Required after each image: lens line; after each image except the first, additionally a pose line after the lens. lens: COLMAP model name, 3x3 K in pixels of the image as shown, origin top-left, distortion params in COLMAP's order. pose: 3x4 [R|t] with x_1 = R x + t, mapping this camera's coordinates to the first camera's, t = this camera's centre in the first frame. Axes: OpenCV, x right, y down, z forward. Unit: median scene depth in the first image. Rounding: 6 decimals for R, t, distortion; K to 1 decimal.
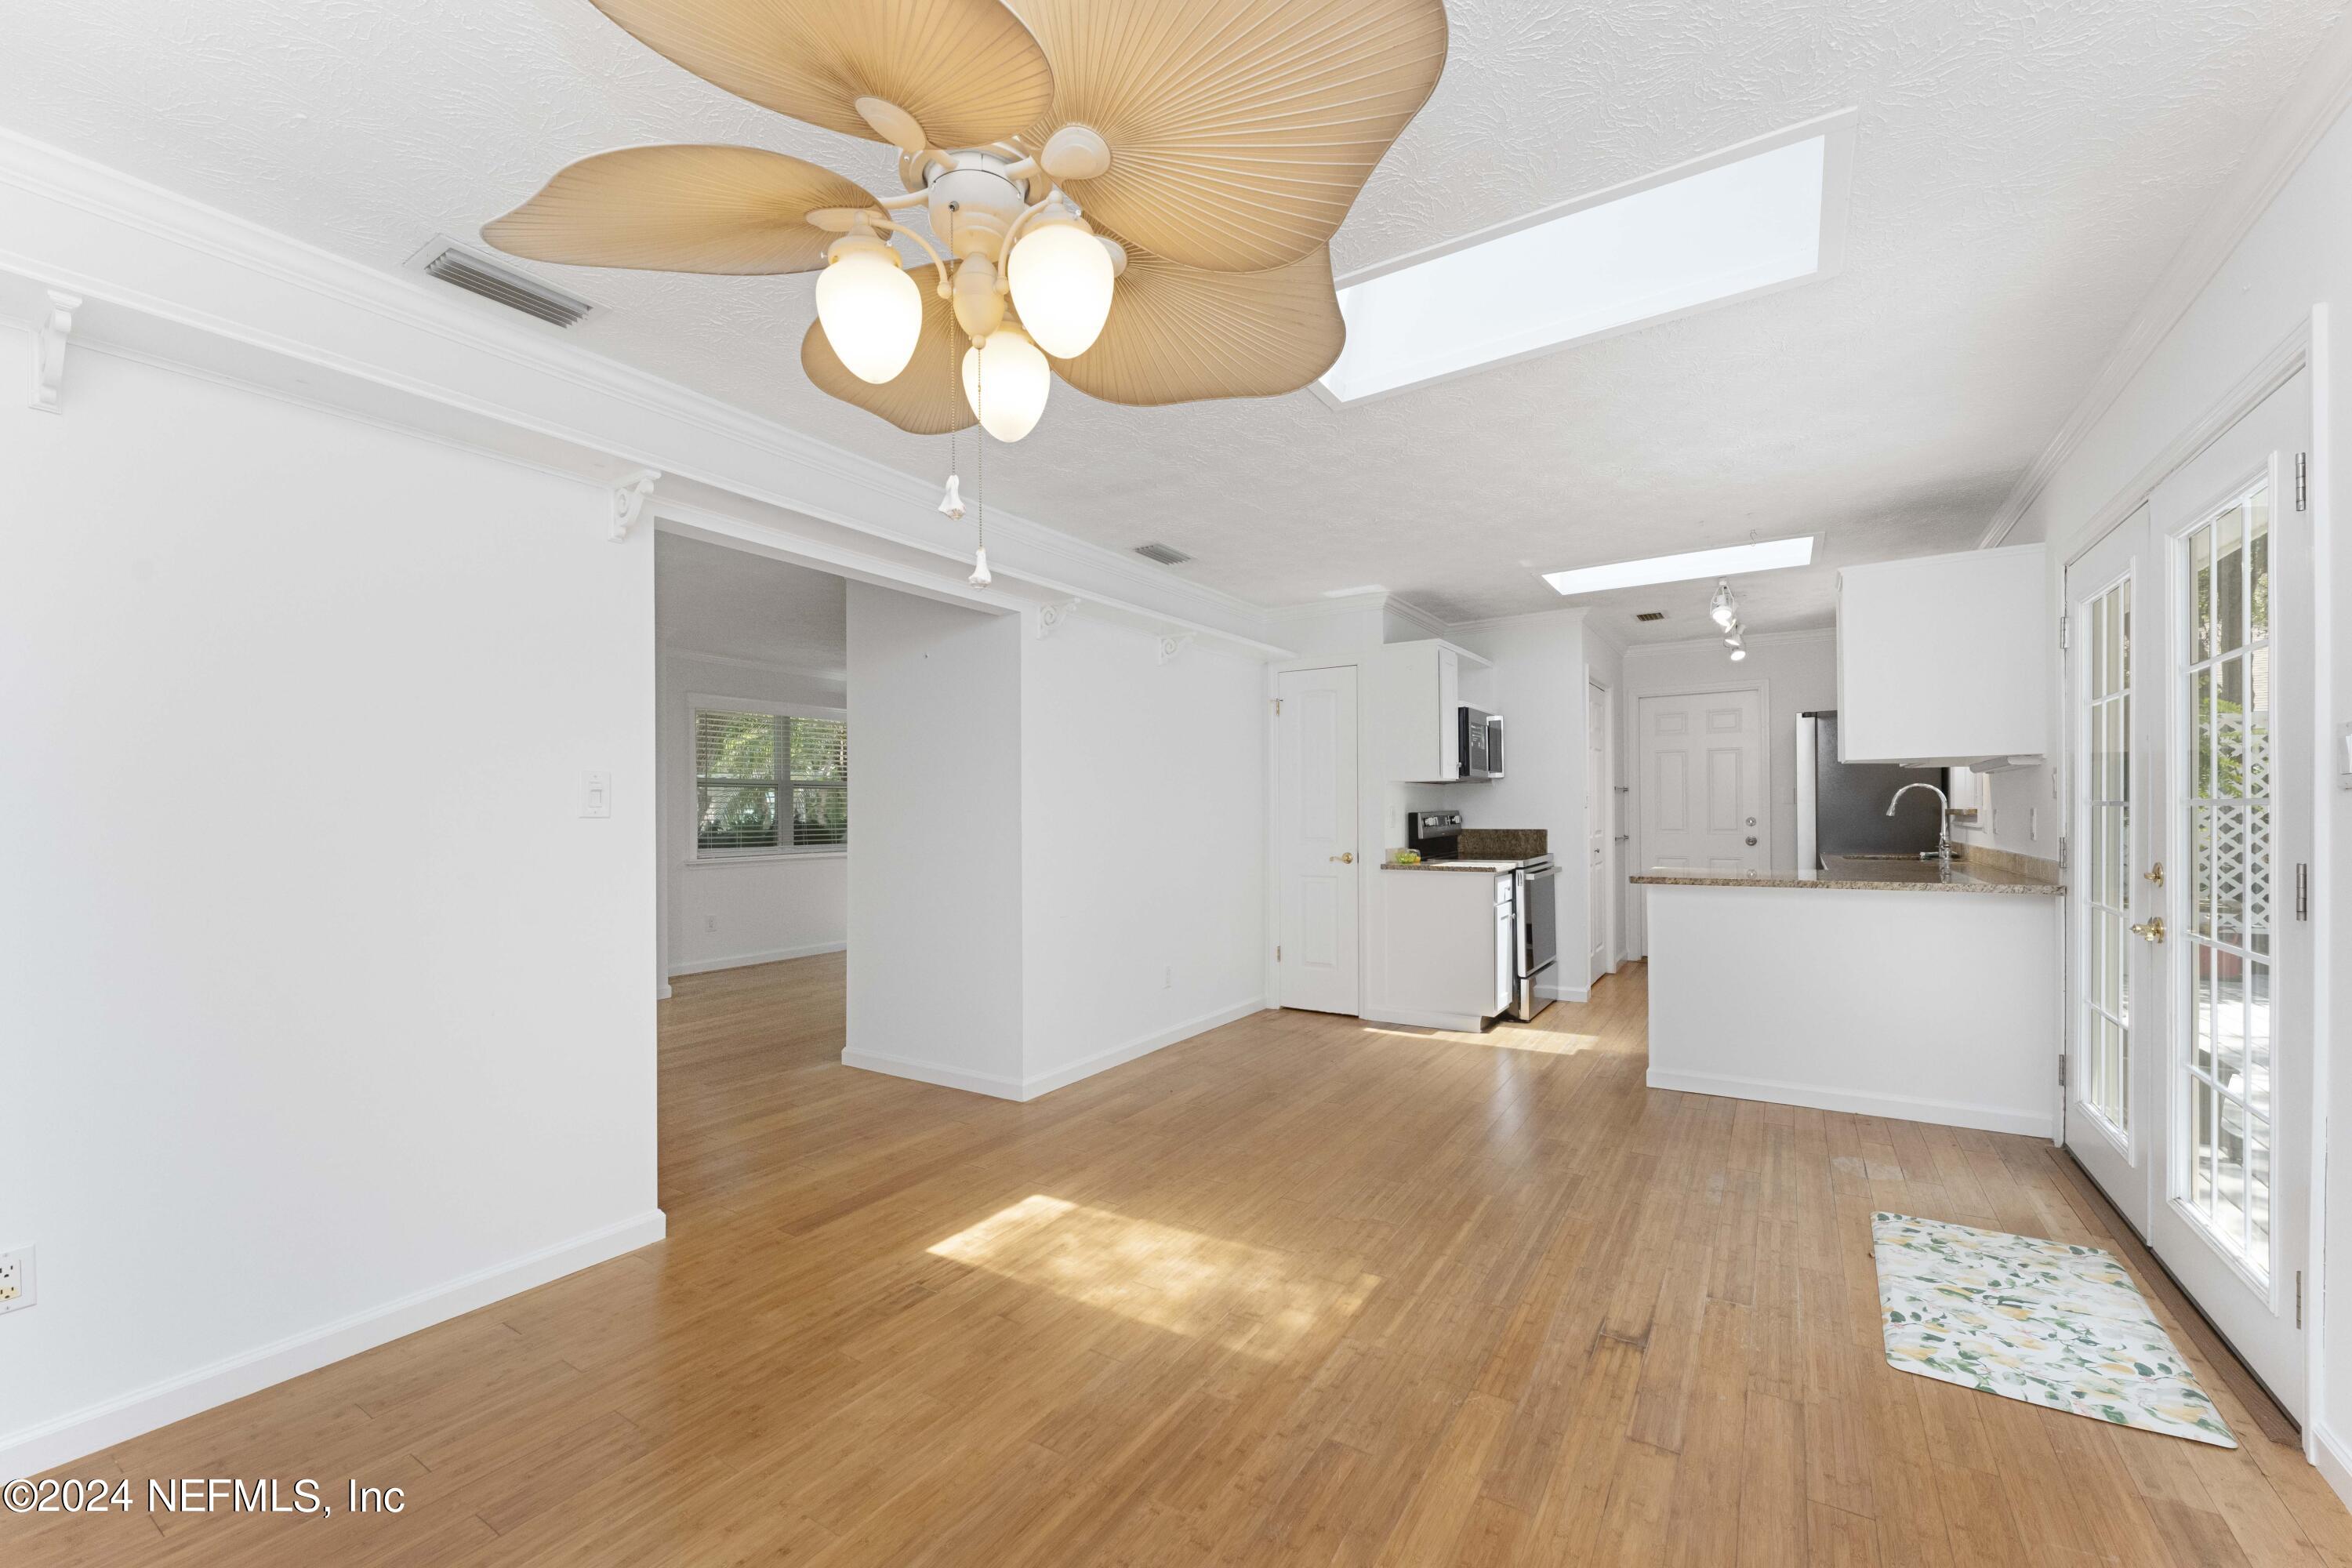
lens RADIAL K [[952.6, 0, 1160.5], [0, 952.6, 801.3], [0, 0, 1]] dist [-0.001356, 0.000203]
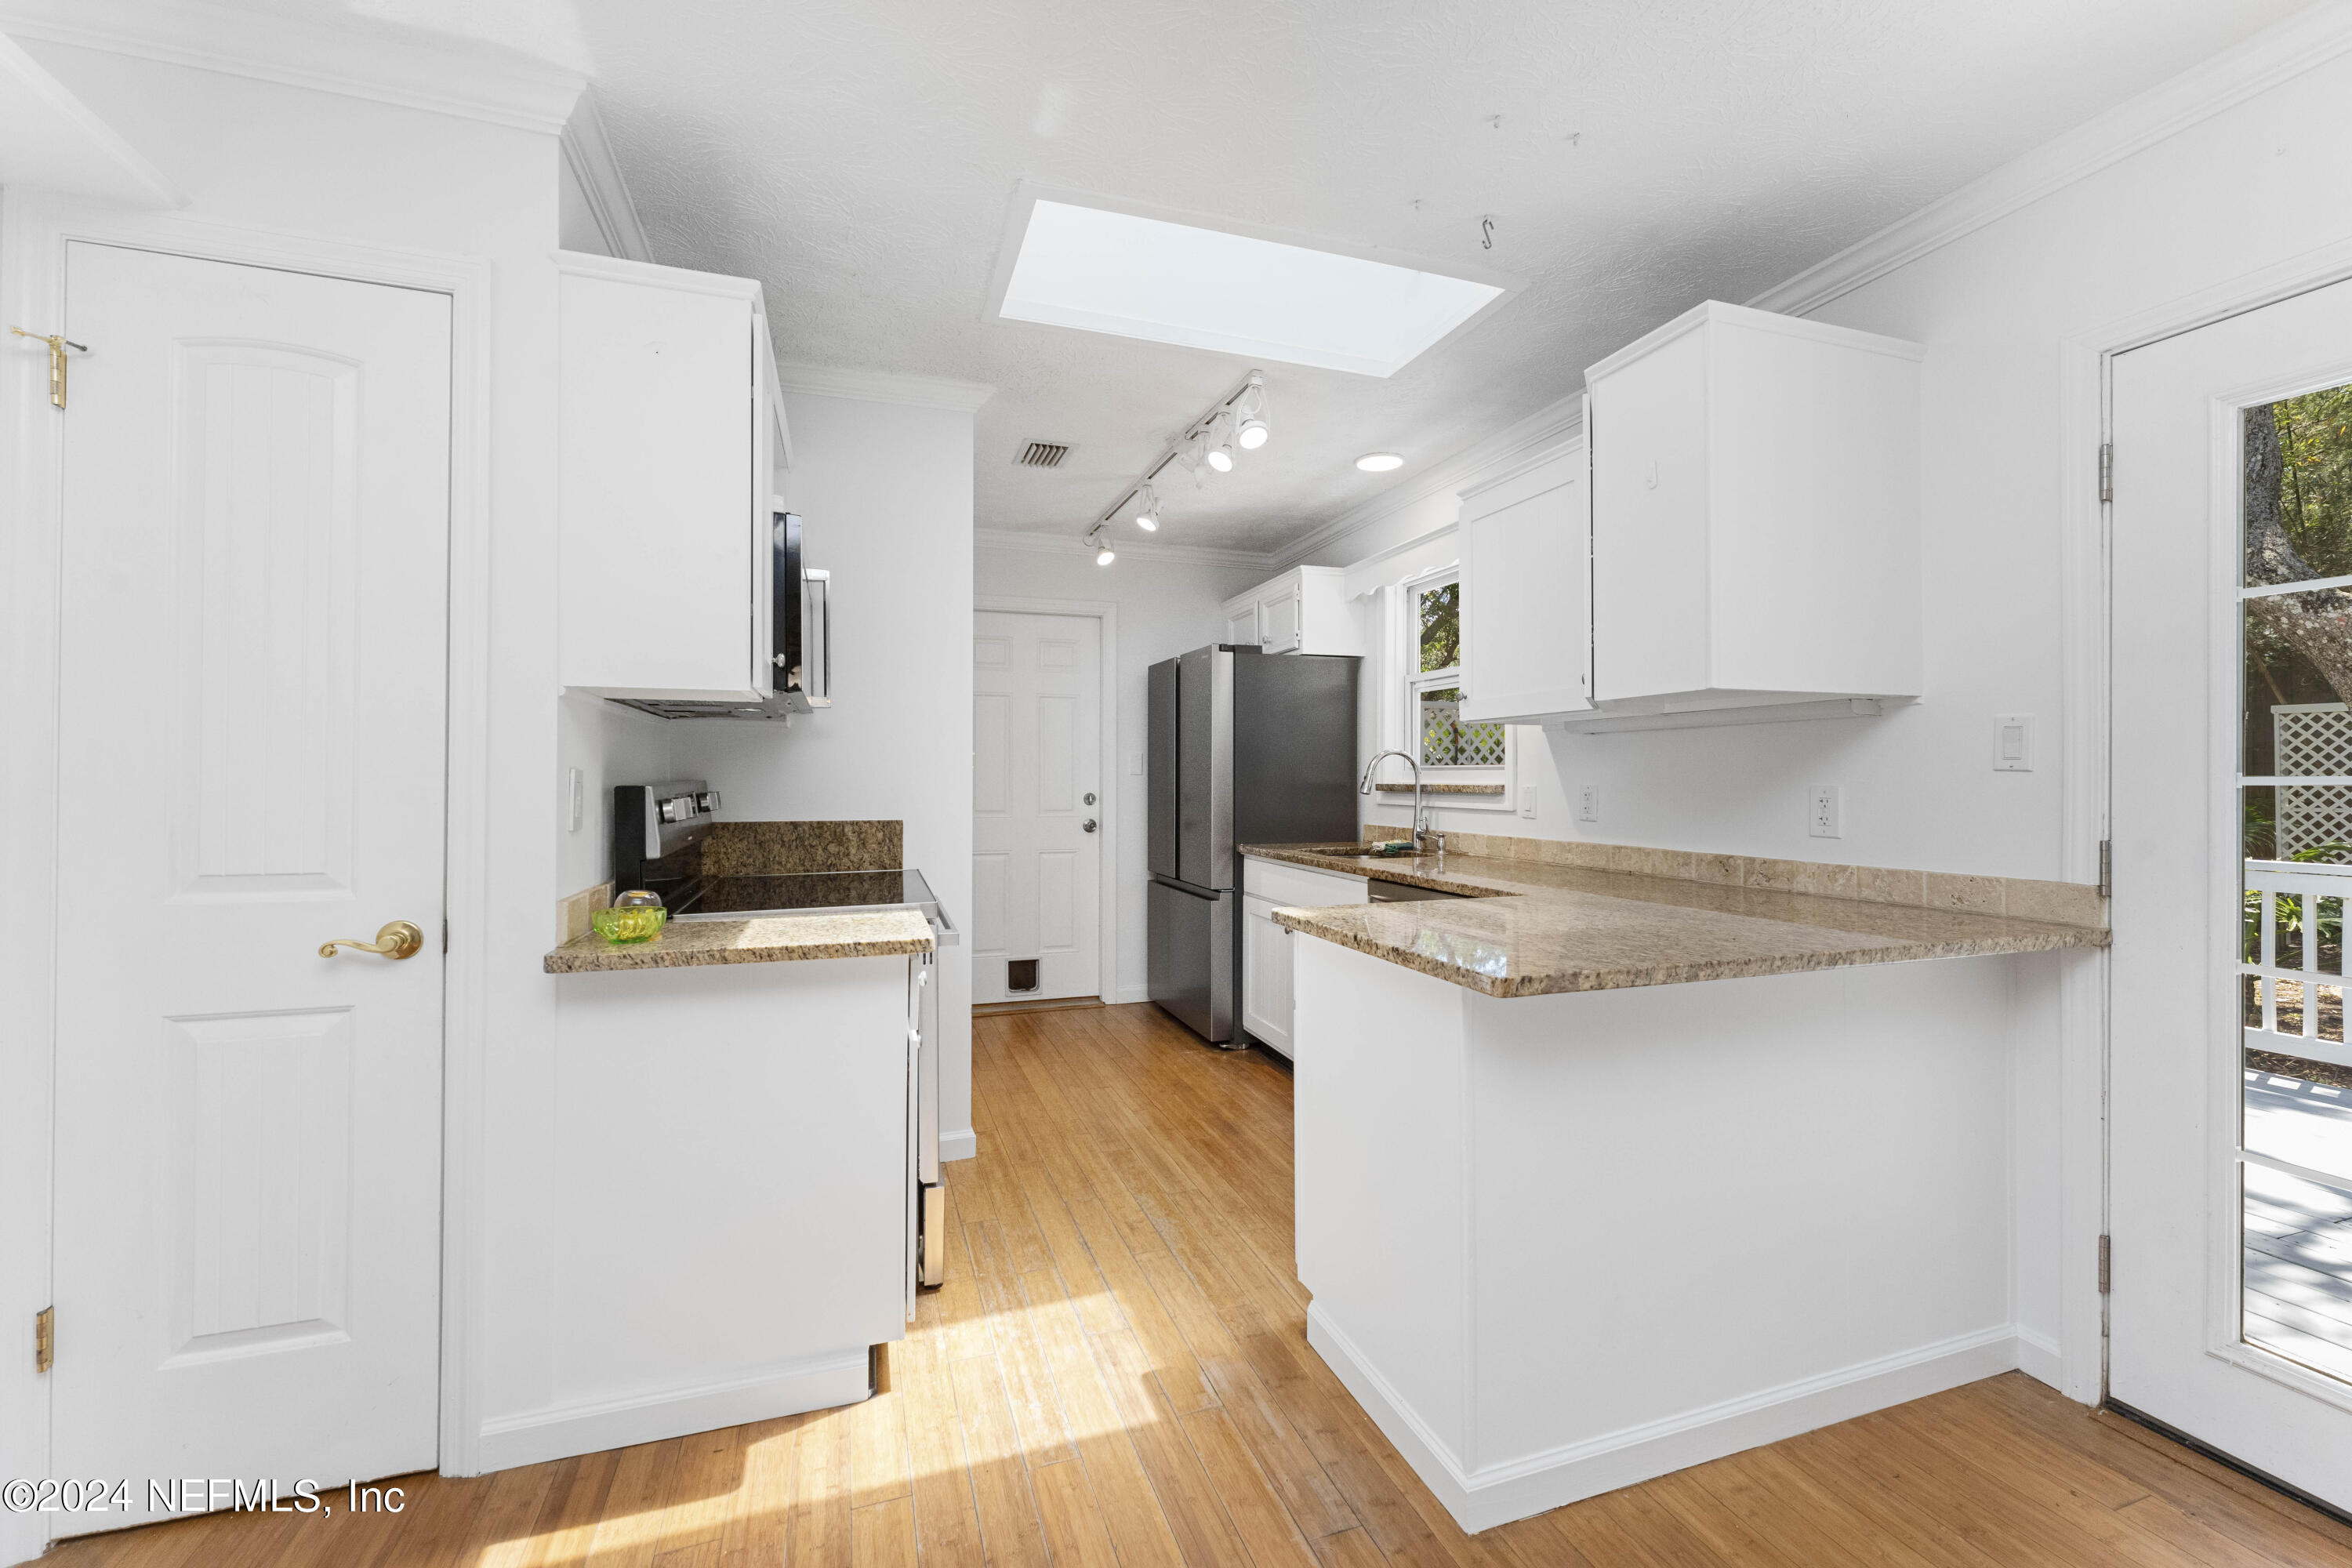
lens RADIAL K [[952.5, 0, 1180.7], [0, 952.5, 776.3], [0, 0, 1]] dist [-0.001061, 0.000387]
pose [[0.606969, 0.010939, 0.794650, 0.251139], [-0.013913, 0.999898, -0.003137, 0.015654], [-0.794604, -0.009152, 0.607060, 1.455528]]
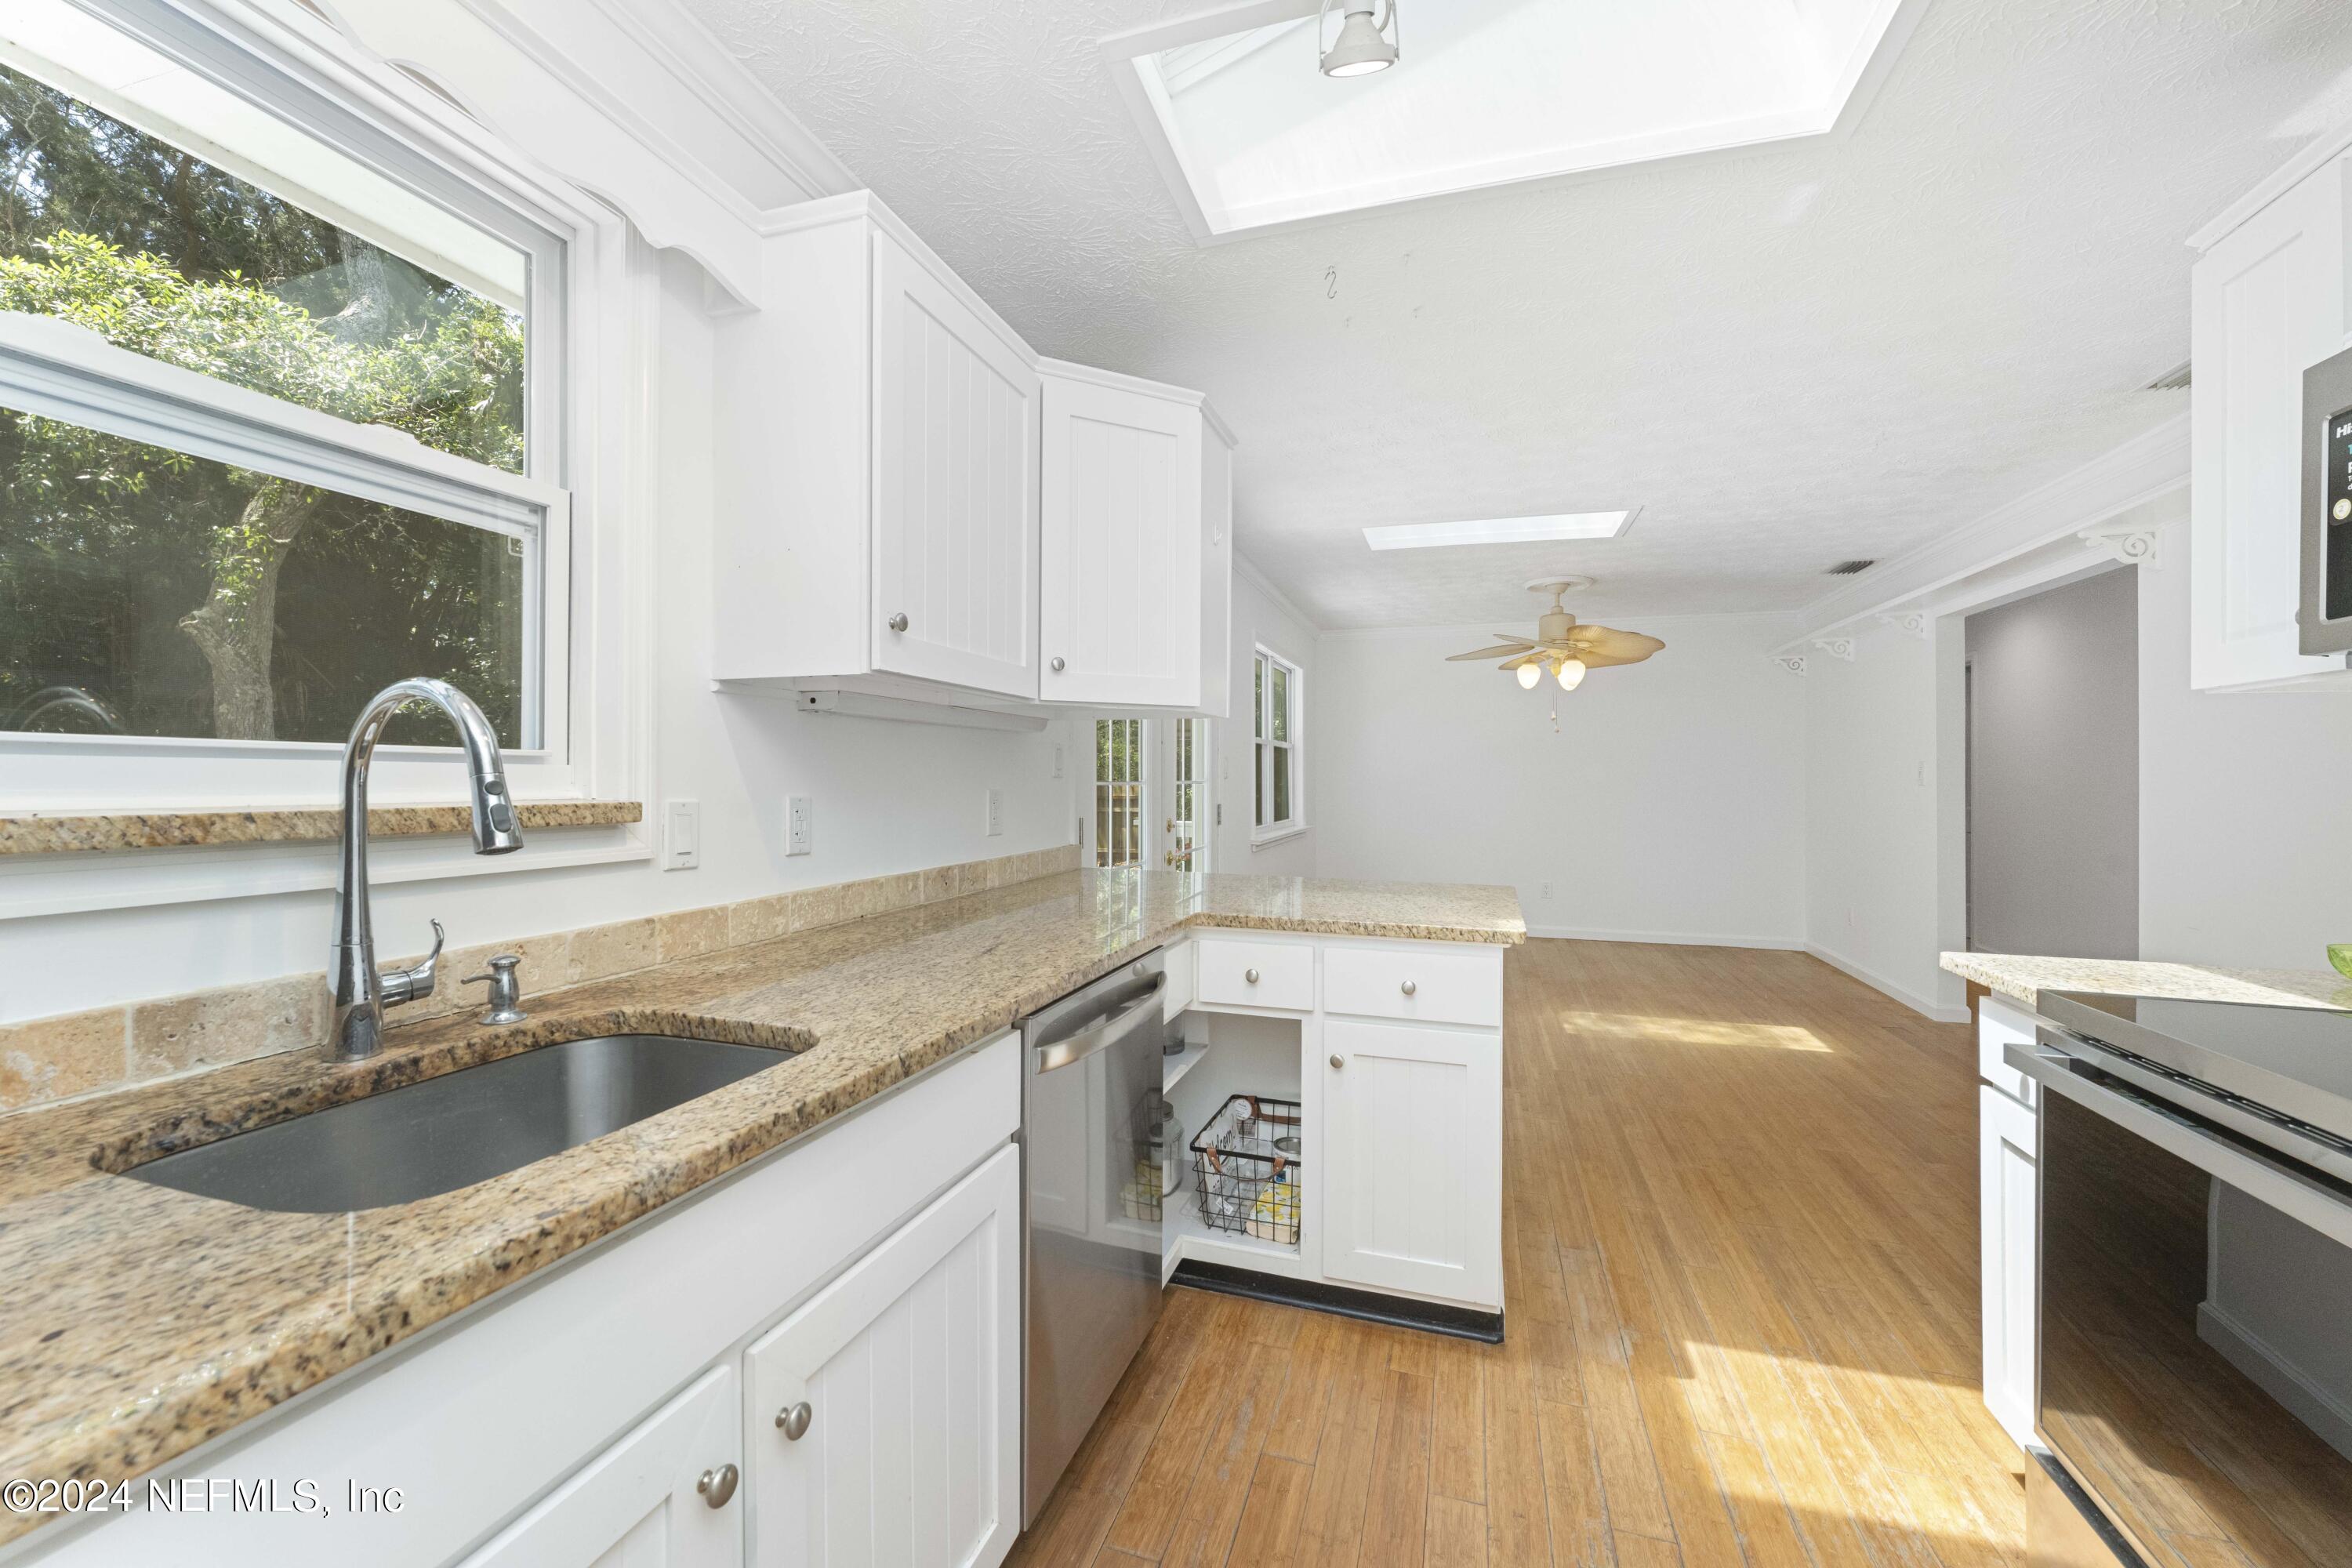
lens RADIAL K [[952.5, 0, 1180.7], [0, 952.5, 776.3], [0, 0, 1]] dist [-0.001061, 0.000387]
pose [[-0.958685, 0.005340, -0.284418, 1.488217], [0.008117, 0.999930, -0.008585, 0.010211], [0.284353, -0.010539, -0.958662, 2.591514]]
